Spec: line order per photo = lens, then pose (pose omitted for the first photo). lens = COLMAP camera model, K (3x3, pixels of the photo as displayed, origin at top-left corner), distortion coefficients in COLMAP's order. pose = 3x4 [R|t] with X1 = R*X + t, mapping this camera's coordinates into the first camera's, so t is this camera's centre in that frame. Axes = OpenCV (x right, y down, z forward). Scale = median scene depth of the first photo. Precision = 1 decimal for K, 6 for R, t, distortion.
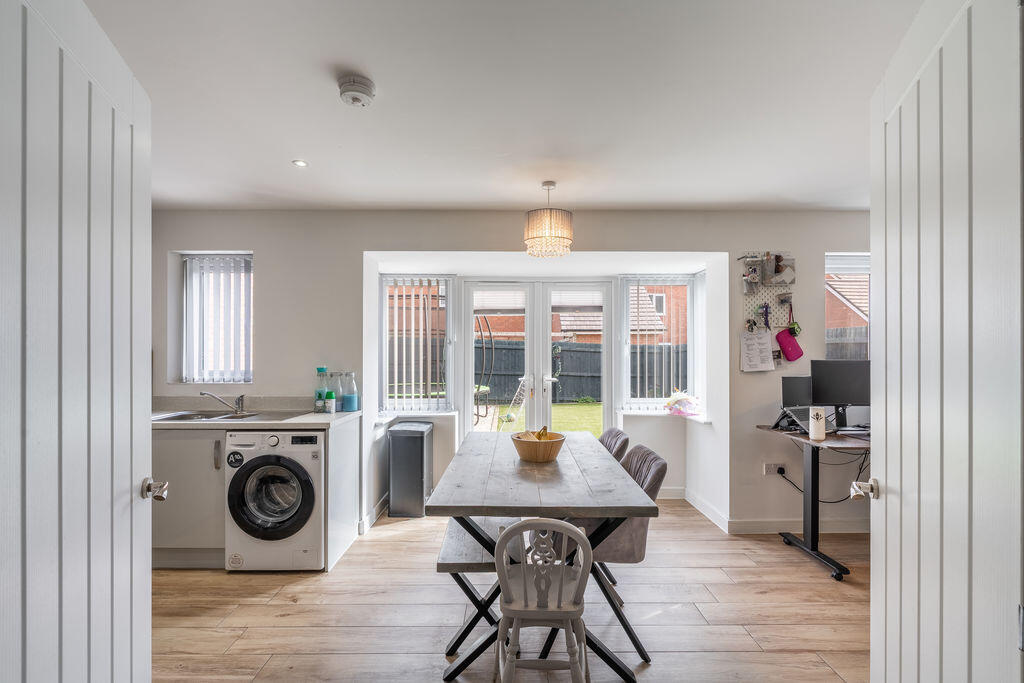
lens RADIAL K [[469.4, 0, 504.7], [0, 469.4, 348.2], [0, 0, 1]] dist [0.000222, 0.000135]
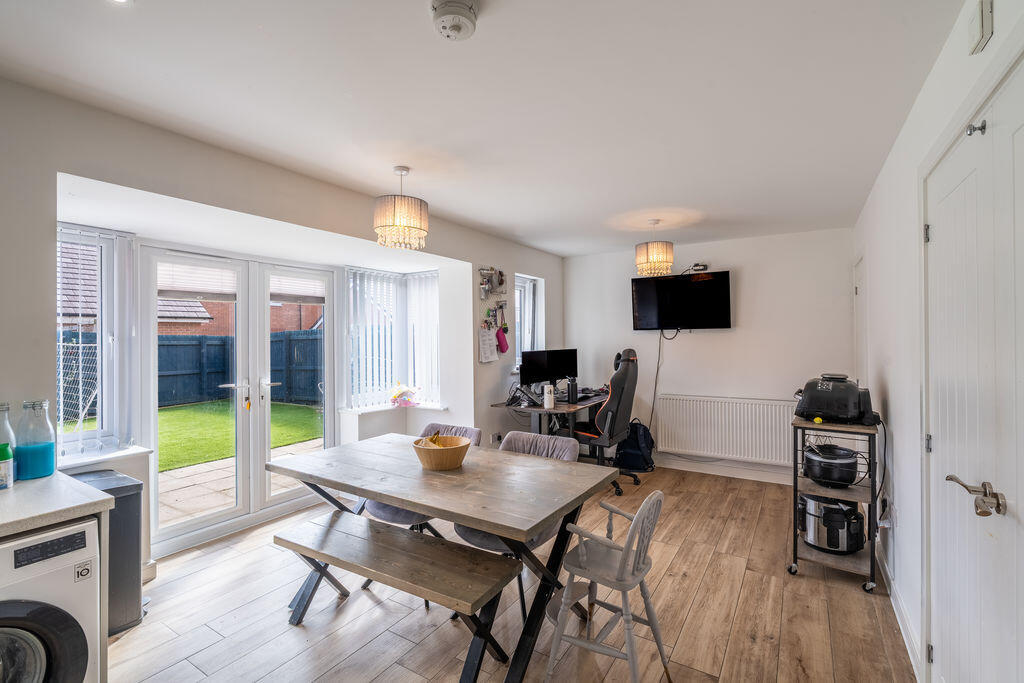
lens RADIAL K [[469.4, 0, 505.6], [0, 469.4, 335.9], [0, 0, 1]] dist [0.000222, 0.000135]
pose [[0.535716, -0.000921, 0.844397, -0.492326], [0.001387, 0.999999, 0.000211, -0.019677], [-0.844397, 0.001058, 0.535717, 0.289348]]
